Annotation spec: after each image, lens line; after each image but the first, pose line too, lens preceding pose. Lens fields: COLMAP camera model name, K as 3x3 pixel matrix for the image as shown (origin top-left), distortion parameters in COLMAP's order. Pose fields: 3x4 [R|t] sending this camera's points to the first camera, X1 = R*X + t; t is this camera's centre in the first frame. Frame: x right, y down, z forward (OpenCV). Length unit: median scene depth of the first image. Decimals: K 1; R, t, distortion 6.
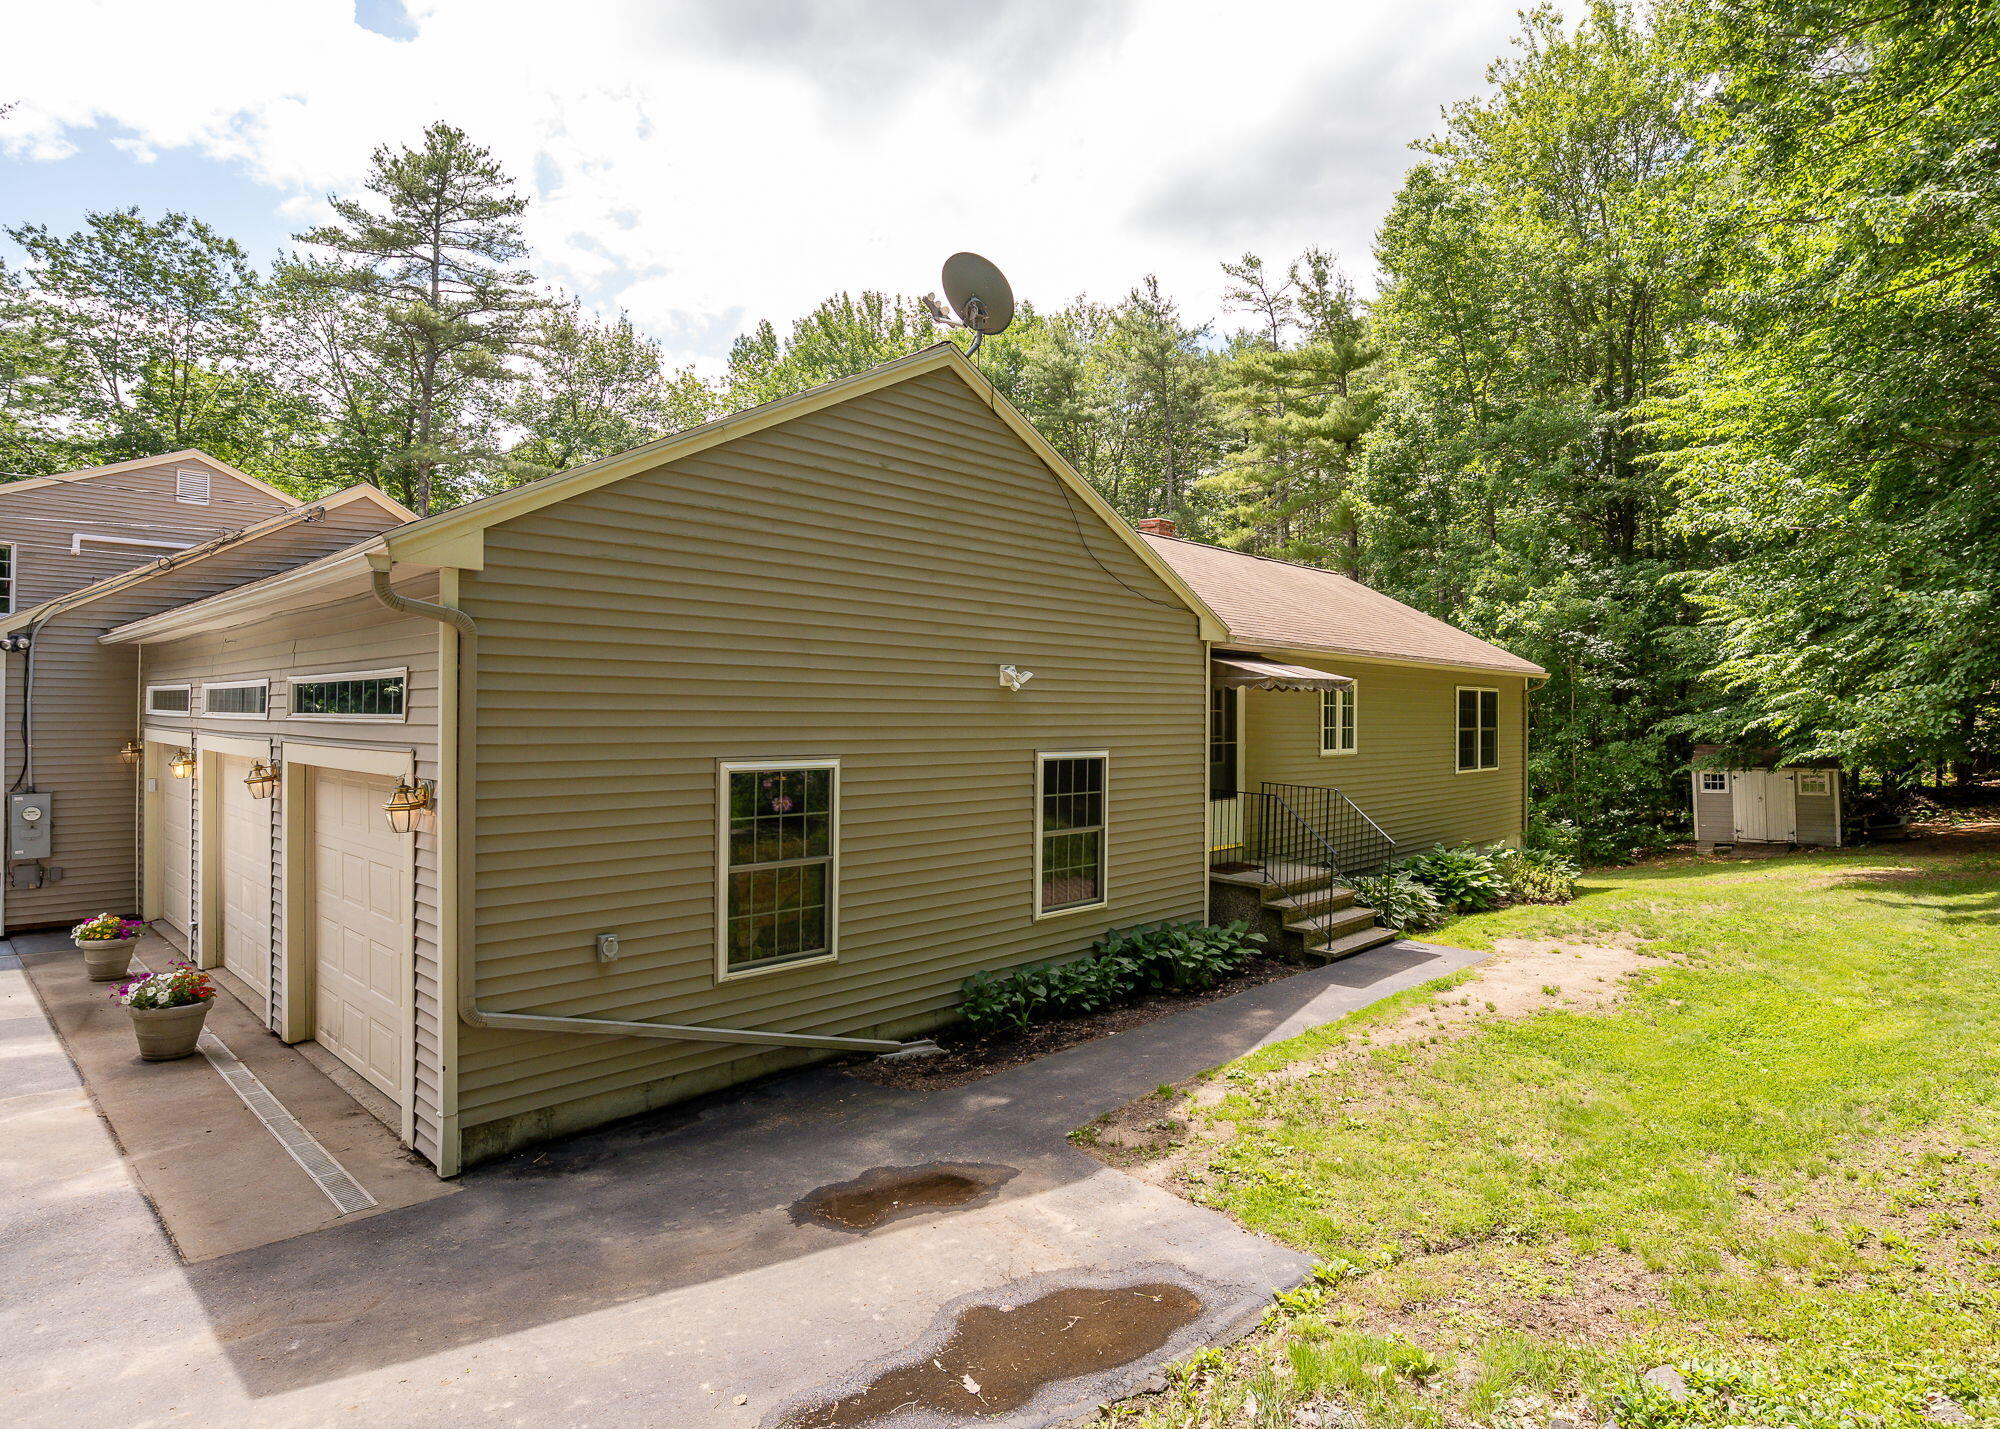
lens RADIAL K [[1069.1, 0, 1009.0], [0, 1069.1, 714.9], [0, 0, 1]] dist [-0.027624, 0.005118]
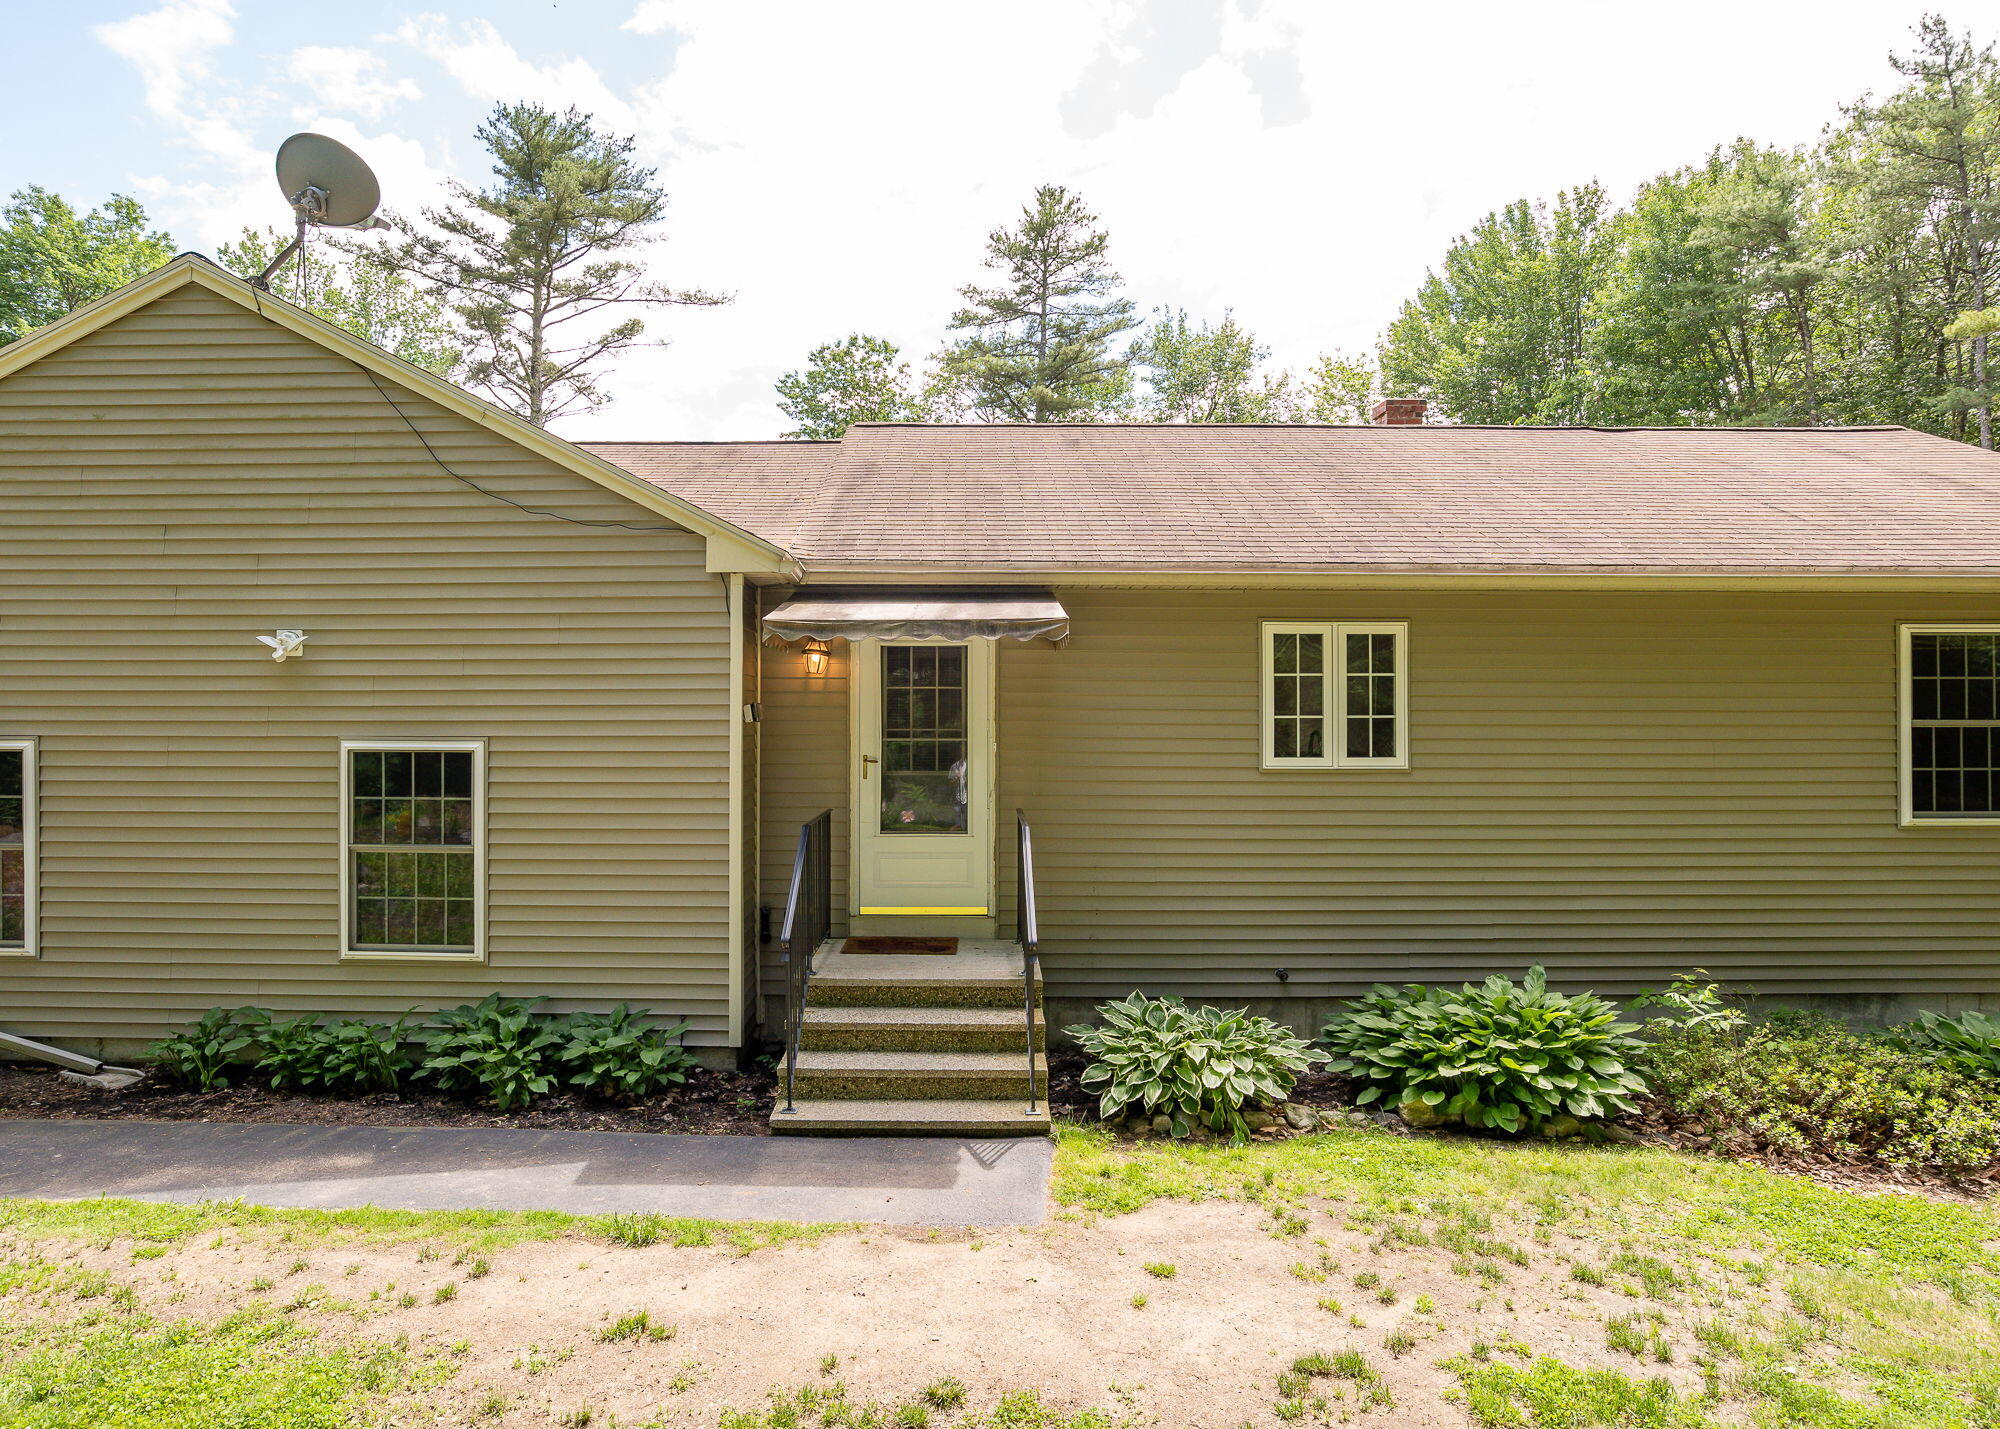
lens RADIAL K [[1069.1, 0, 1000.9], [0, 1069.1, 719.2], [0, 0, 1]] dist [-0.027624, 0.005118]
pose [[0.681532, -0.011673, -0.731695, 0.701697], [0.002531, 0.999904, -0.013594, 0.023914], [0.731784, 0.007413, 0.681496, 0.641878]]
